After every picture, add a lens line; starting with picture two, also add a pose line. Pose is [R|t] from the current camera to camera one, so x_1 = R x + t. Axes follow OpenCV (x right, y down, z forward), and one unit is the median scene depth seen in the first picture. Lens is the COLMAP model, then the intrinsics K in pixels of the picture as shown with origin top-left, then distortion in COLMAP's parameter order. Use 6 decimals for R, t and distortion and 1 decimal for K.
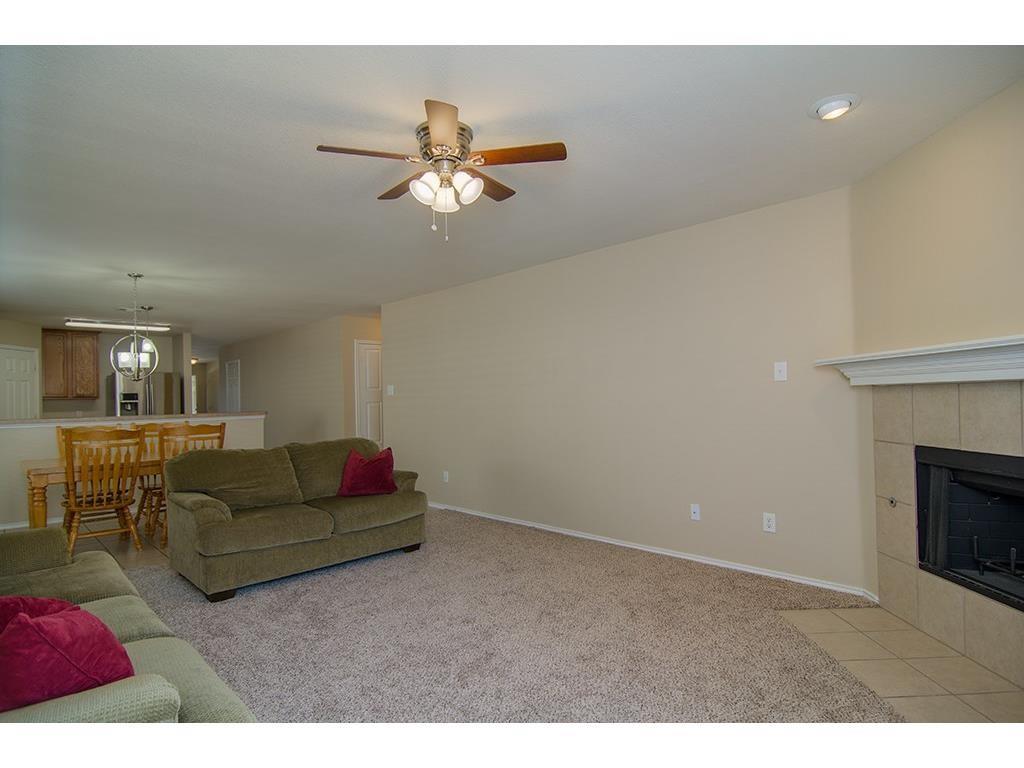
lens RADIAL K [[547.7, 0, 507.6], [0, 547.7, 388.9], [0, 0, 1]] dist [-0.018631, 0.000097]
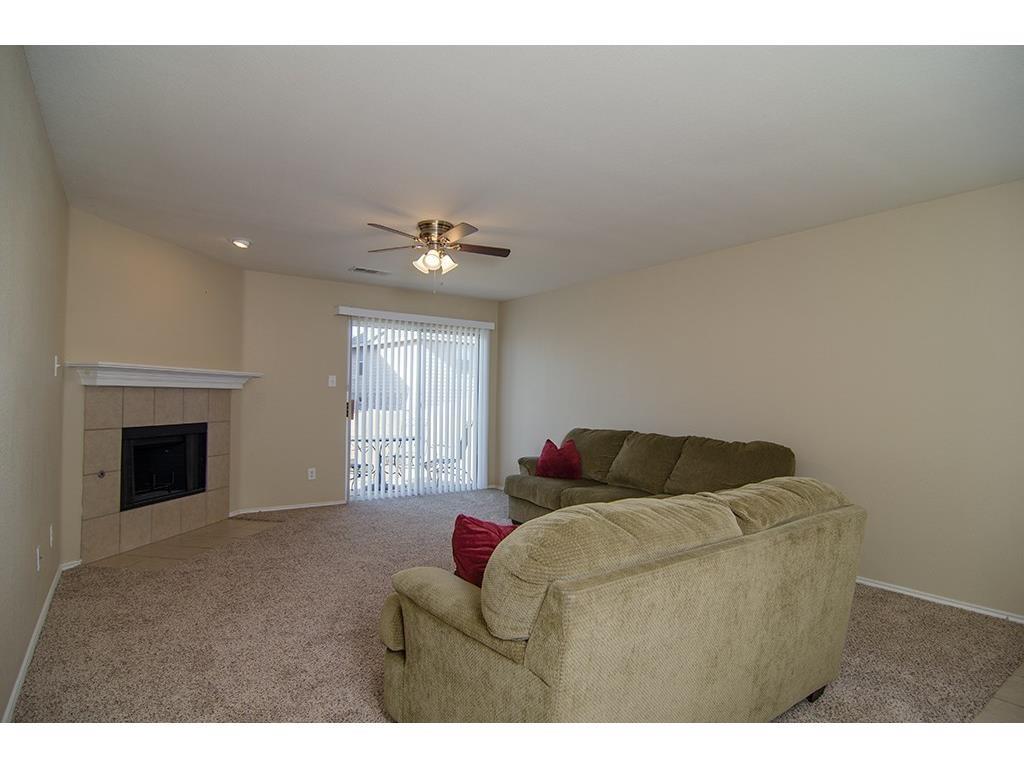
lens RADIAL K [[565.7, 0, 512.0], [0, 565.7, 384.0], [0, 0, 1]] dist [-0.027695, -0.000884]
pose [[-0.990609, 0.012820, 0.136123, -0.507255], [0.007715, 0.999249, -0.037965, 0.050375], [-0.136507, -0.036559, -0.989964, 2.368473]]
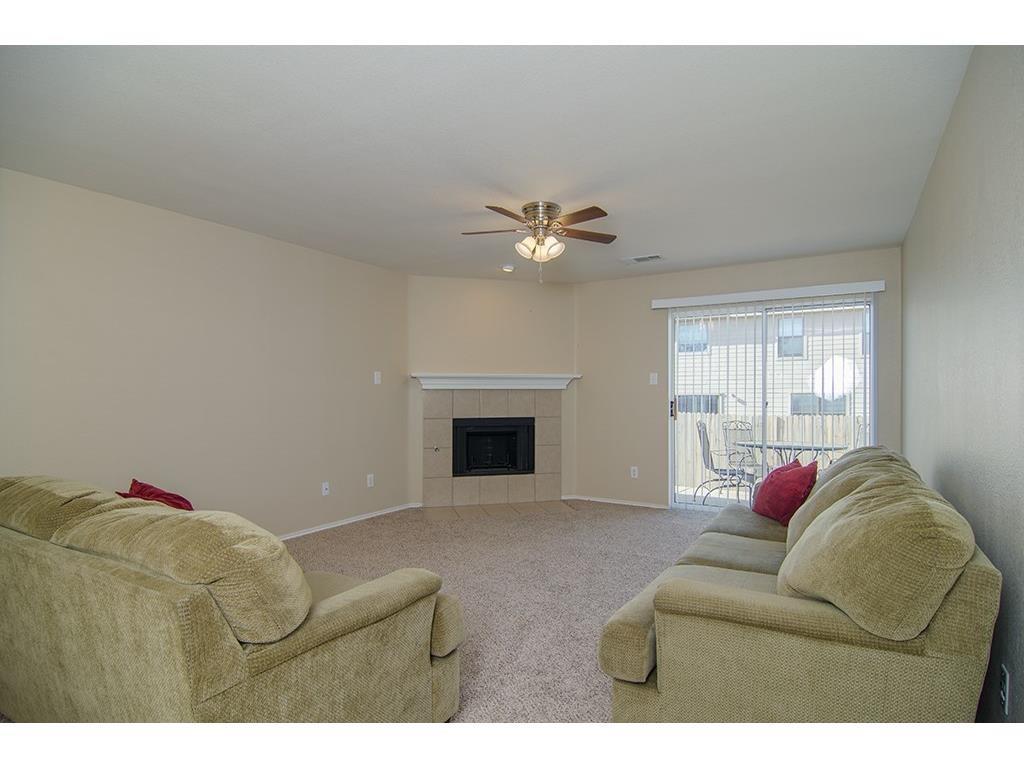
lens RADIAL K [[547.7, 0, 507.6], [0, 547.7, 388.9], [0, 0, 1]] dist [-0.018631, 0.000097]
pose [[-0.248229, 0.031219, 0.968198, -1.362721], [-0.006996, 0.999397, -0.034019, 0.061189], [-0.968676, -0.015218, -0.247861, 1.326117]]
